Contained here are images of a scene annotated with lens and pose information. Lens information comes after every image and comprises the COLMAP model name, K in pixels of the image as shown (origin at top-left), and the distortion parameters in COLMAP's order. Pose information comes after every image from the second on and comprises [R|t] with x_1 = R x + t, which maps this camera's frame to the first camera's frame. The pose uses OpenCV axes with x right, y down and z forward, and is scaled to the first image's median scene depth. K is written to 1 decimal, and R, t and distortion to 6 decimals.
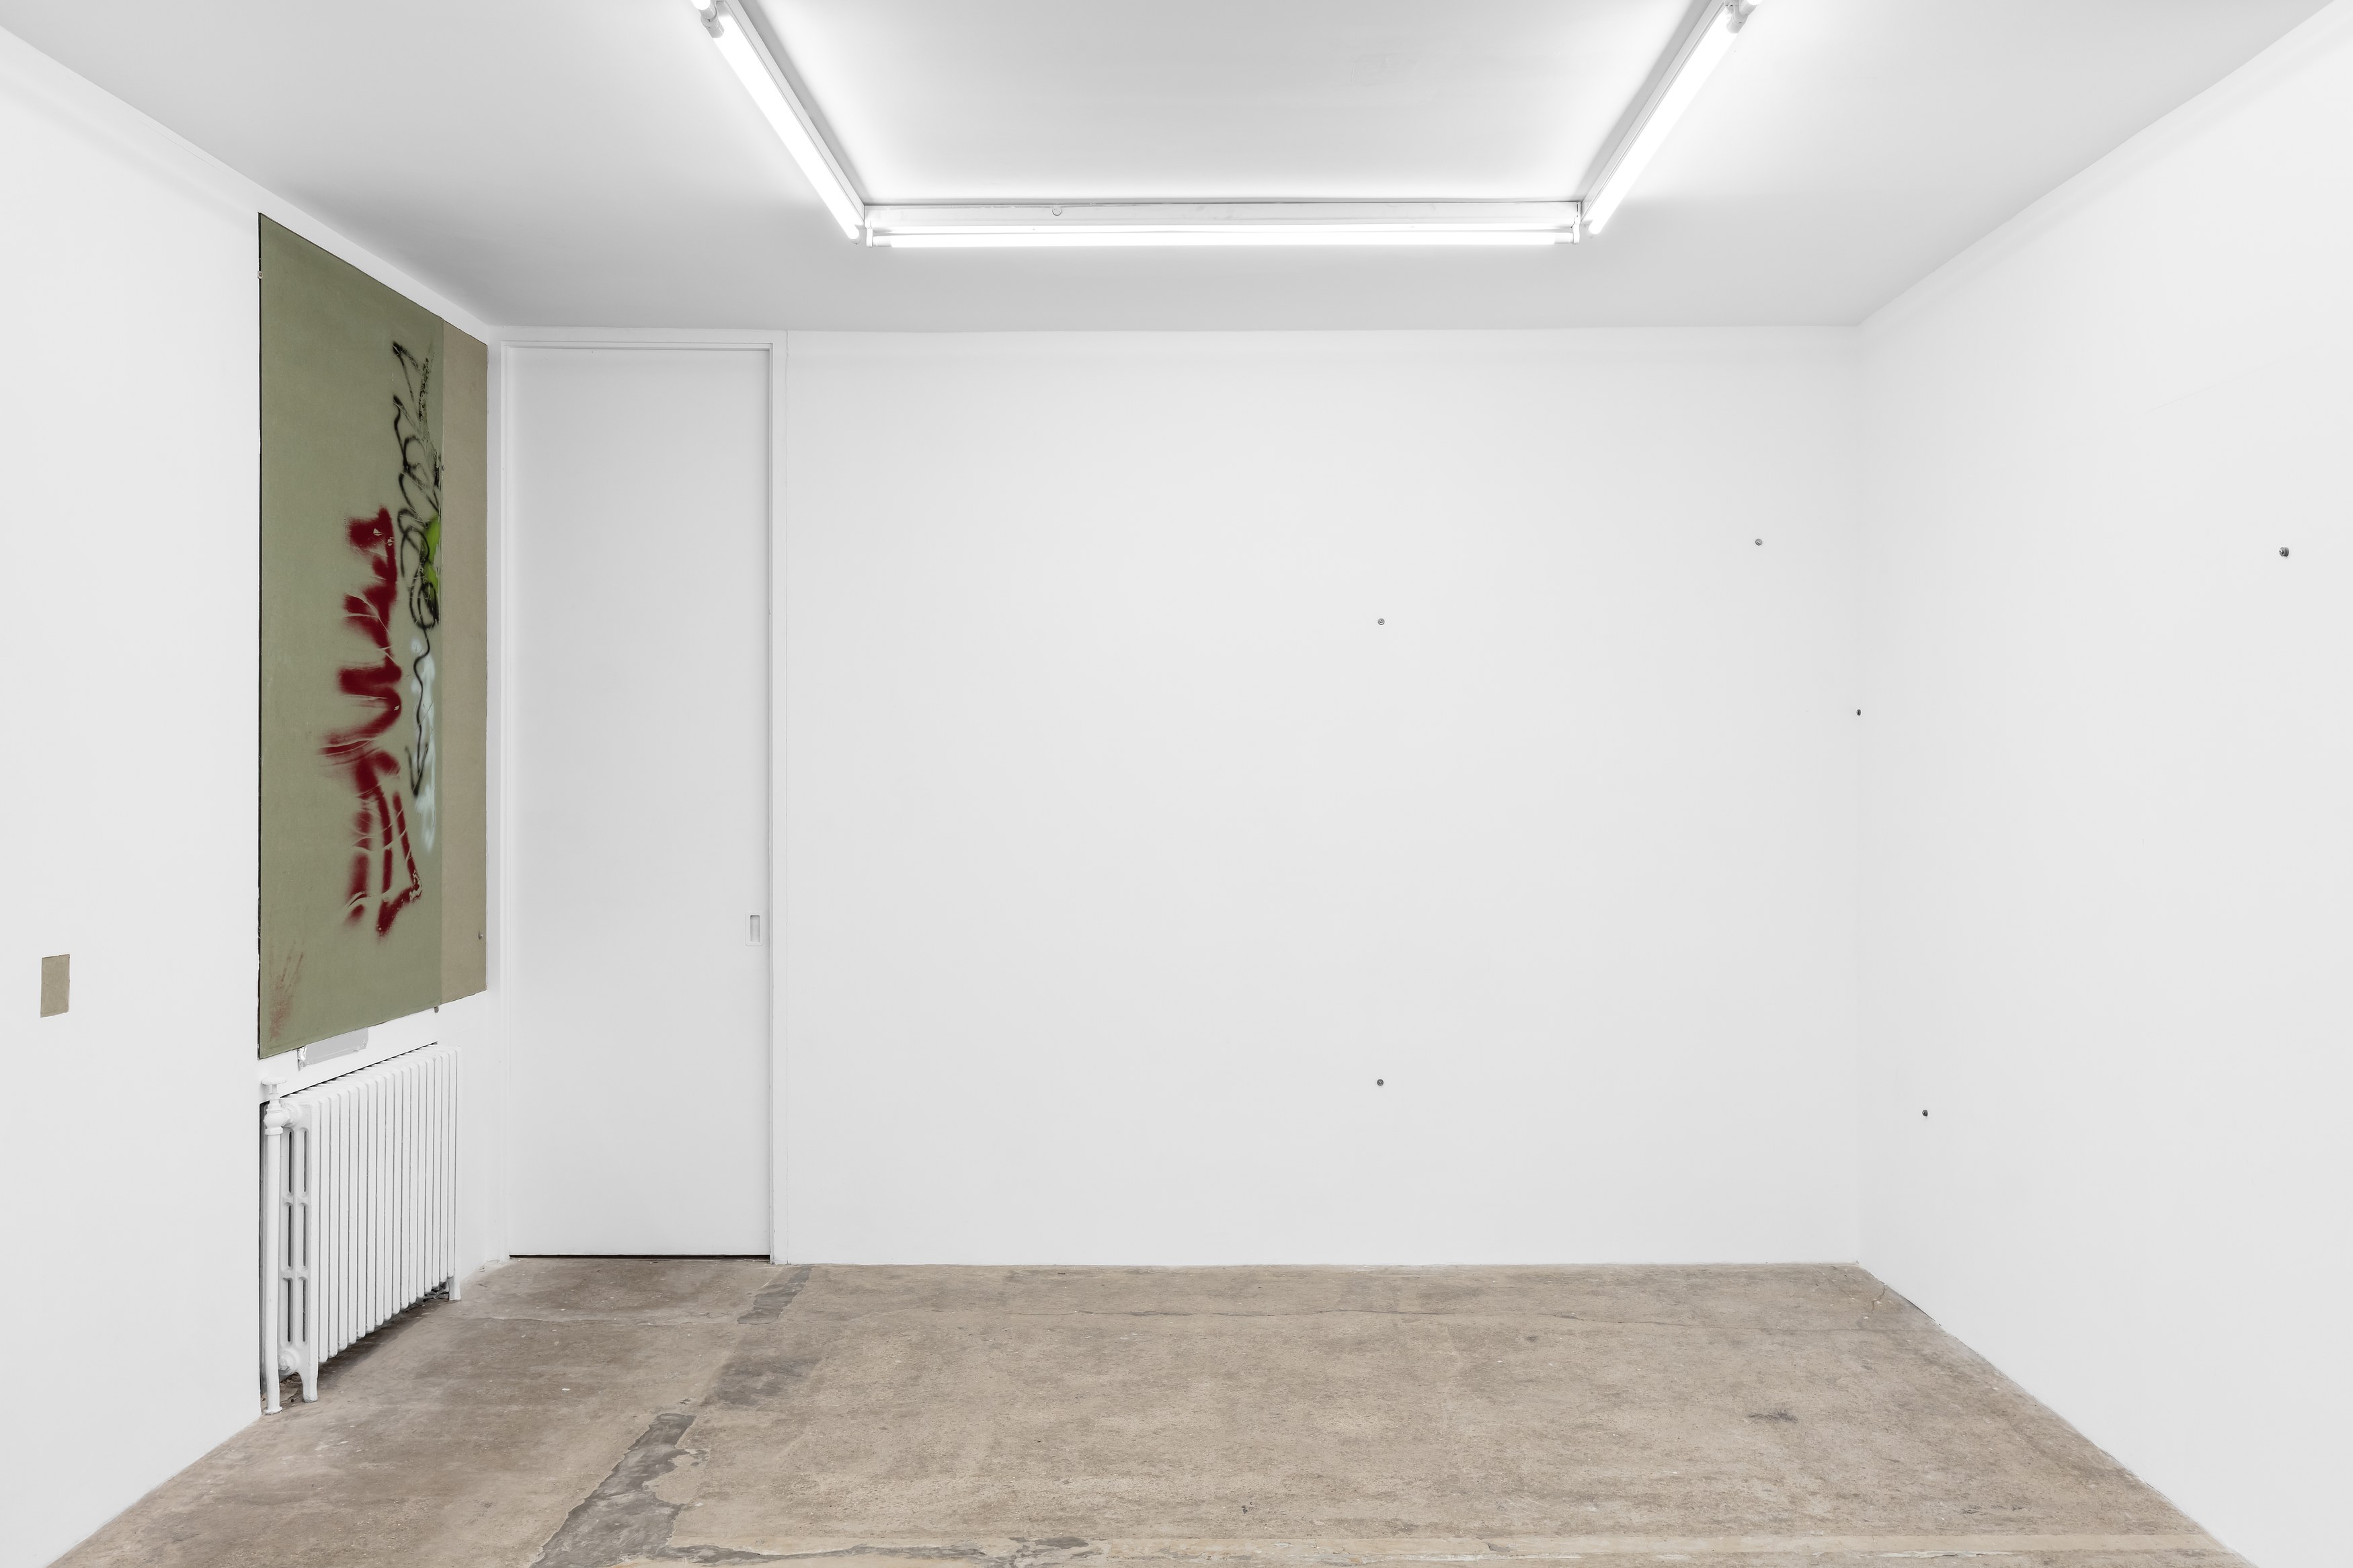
lens RADIAL K [[2036.1, 0, 1204.2], [0, 2036.1, 760.0], [0, 0, 1]] dist [0.001351, 0.003124]
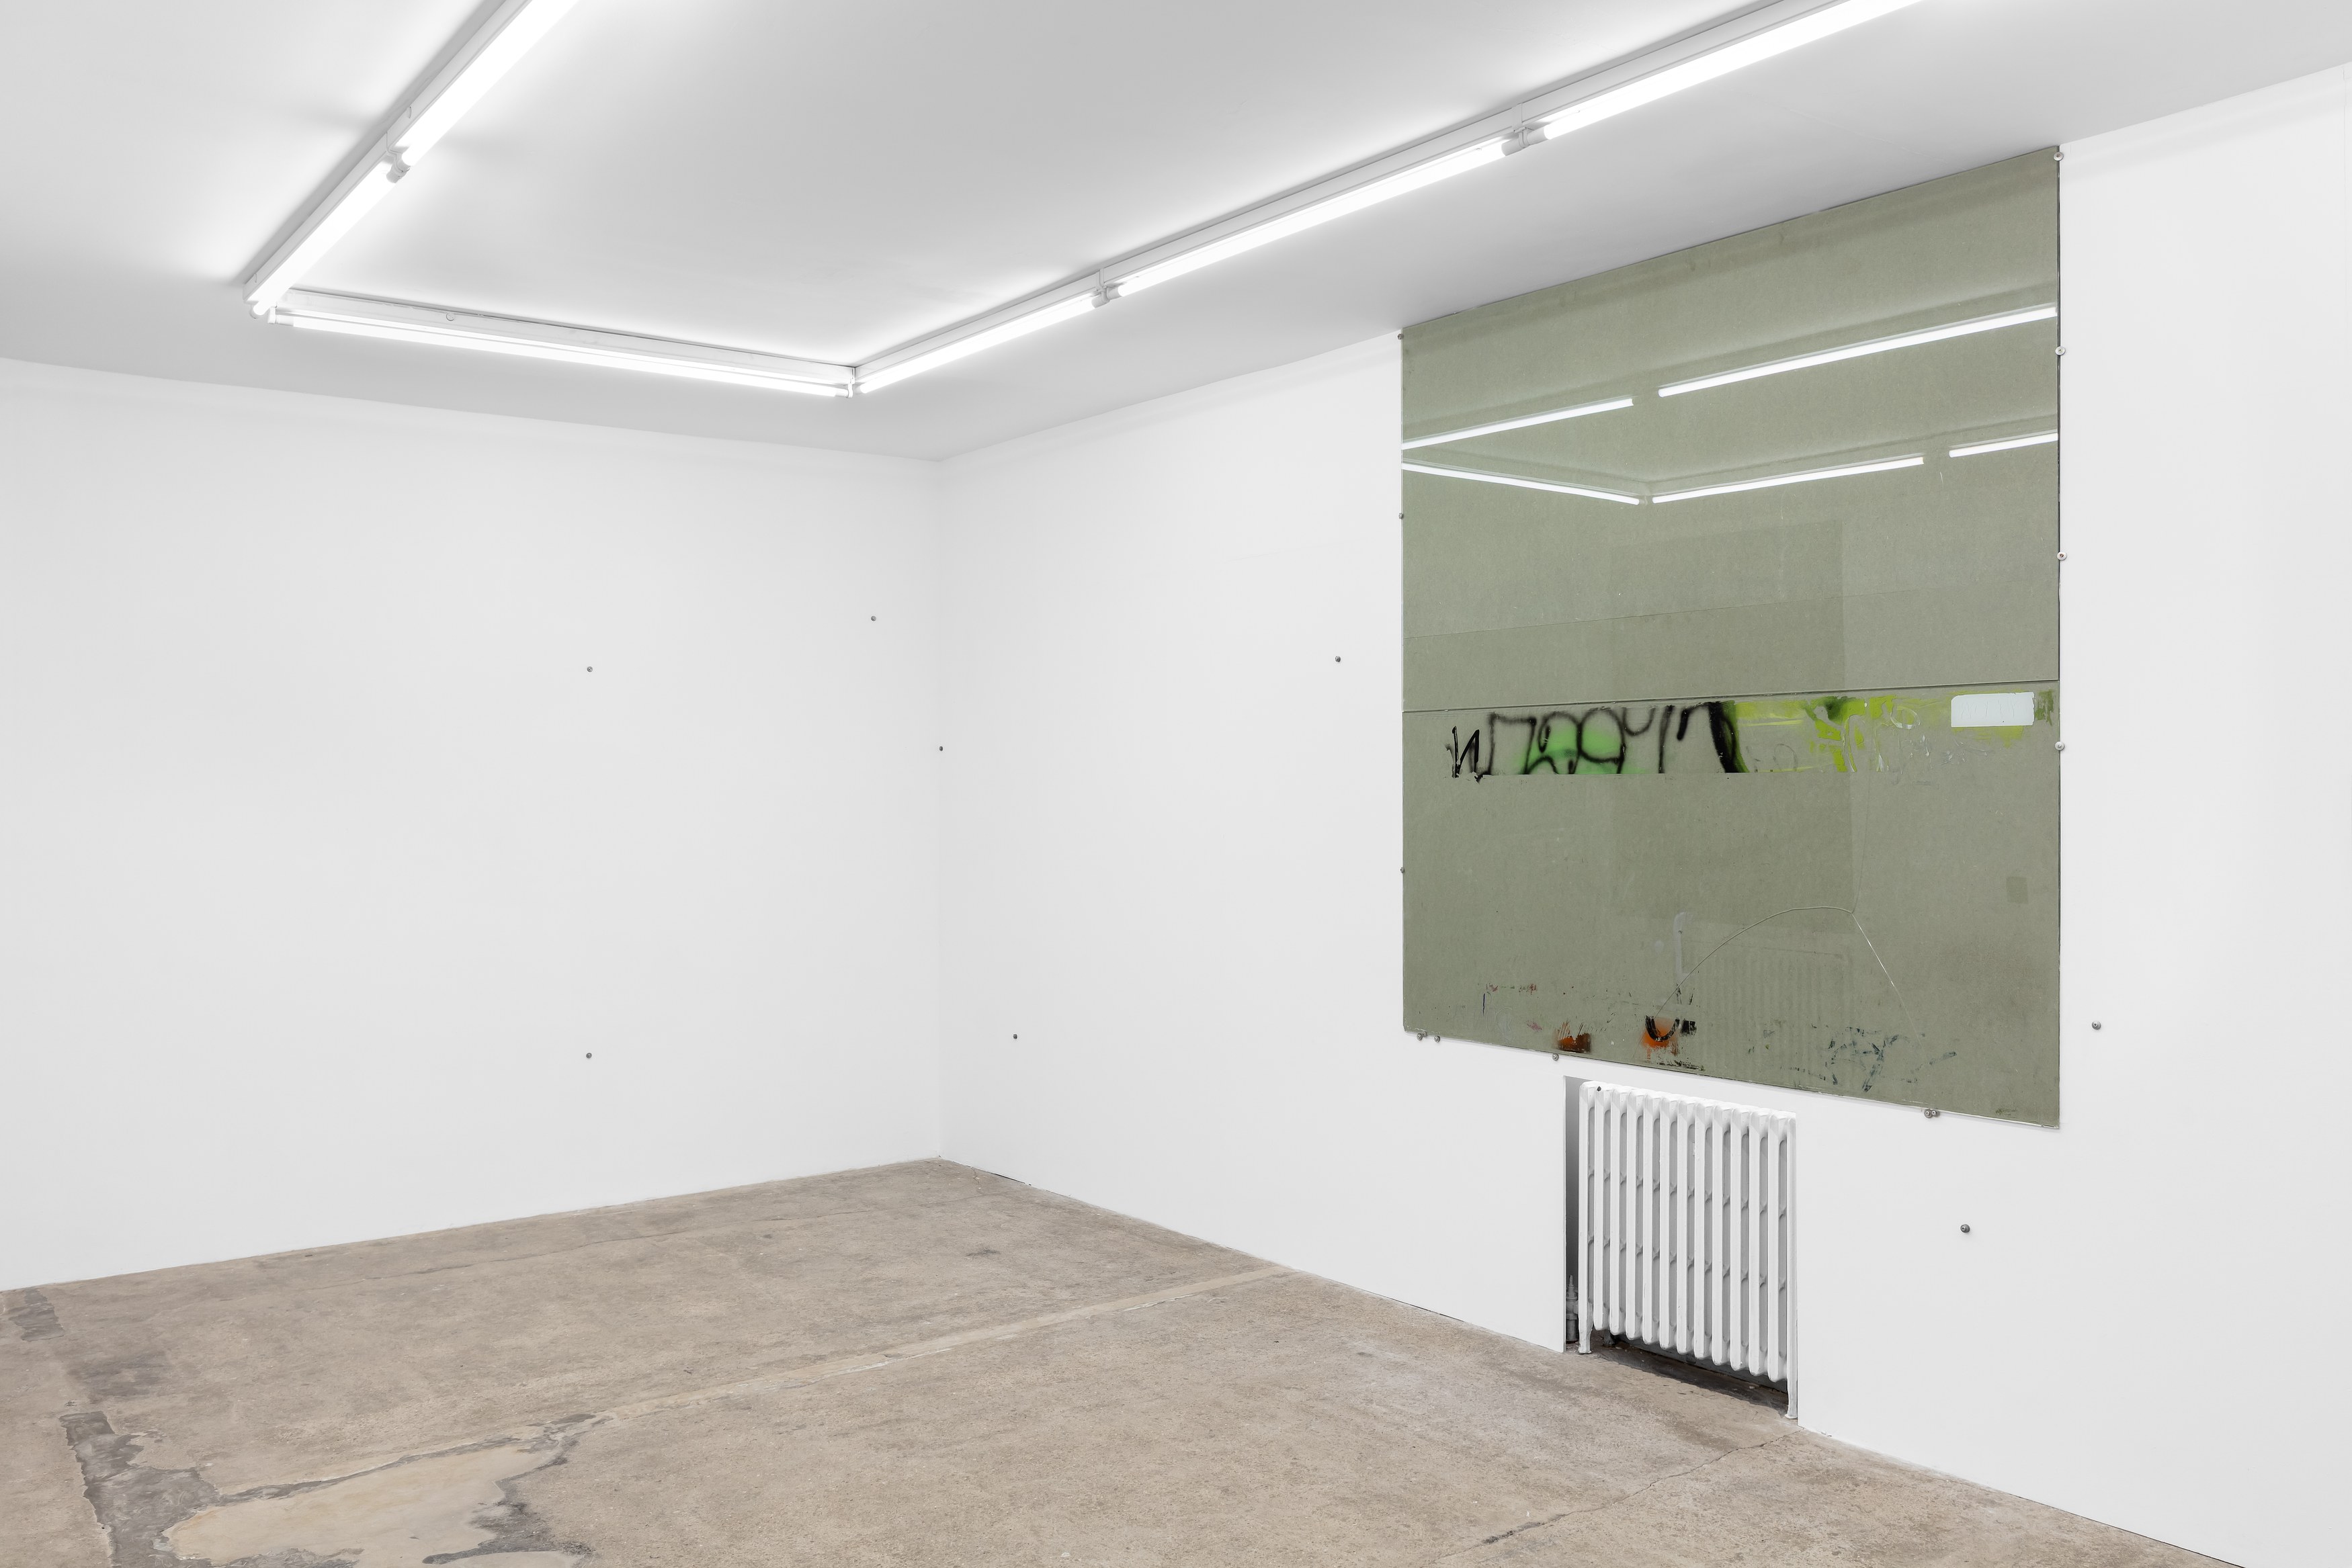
lens RADIAL K [[1865.8, 0, 1176.0], [0, 1865.8, 784.0], [0, 0, 1]] dist [0.002777, 0.000537]
pose [[0.798007, -0.003058, 0.602640, -0.338480], [0.003526, 0.999994, 0.000405, -0.000351], [-0.602637, 0.001802, 0.798013, -0.092513]]
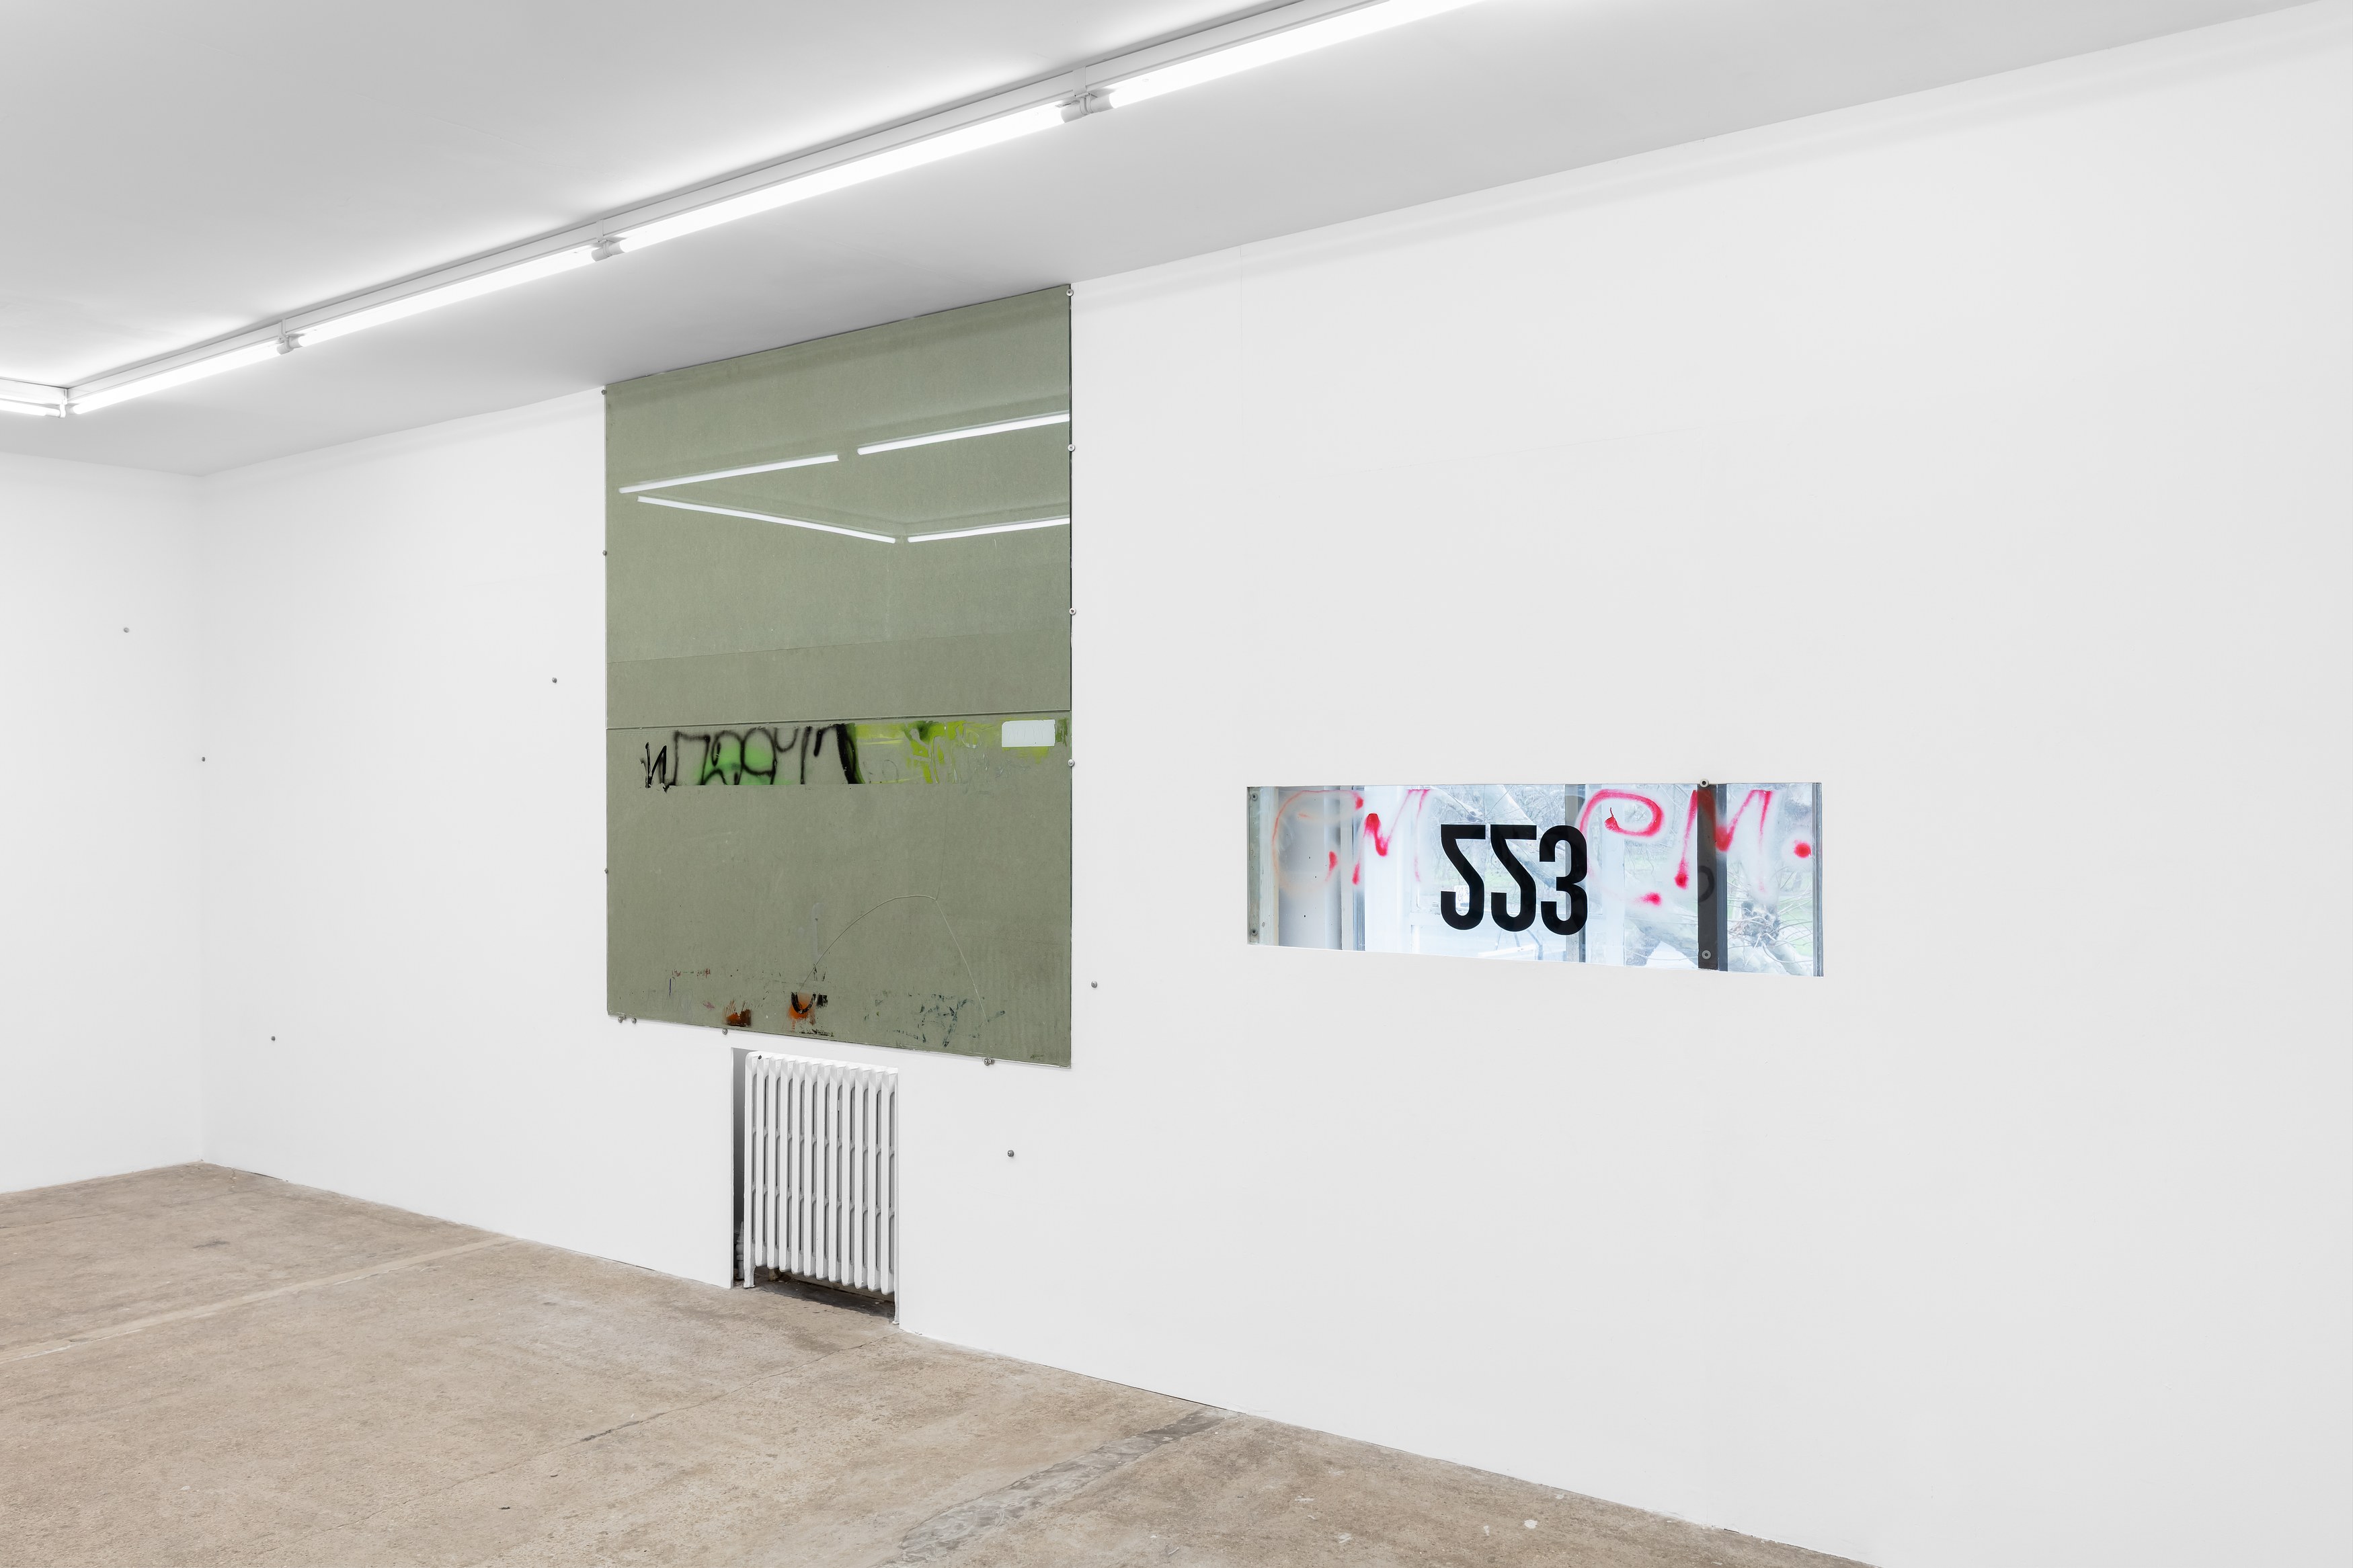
lens RADIAL K [[1832.2, 0, 1135.4], [0, 1832.2, 789.4], [0, 0, 1]] dist [0.003623, -0.000761]
pose [[0.605231, -0.002661, 0.796045, -0.319304], [0.004713, 0.999989, -0.000241, -0.000304], [-0.796036, 0.003897, 0.605237, -0.283467]]
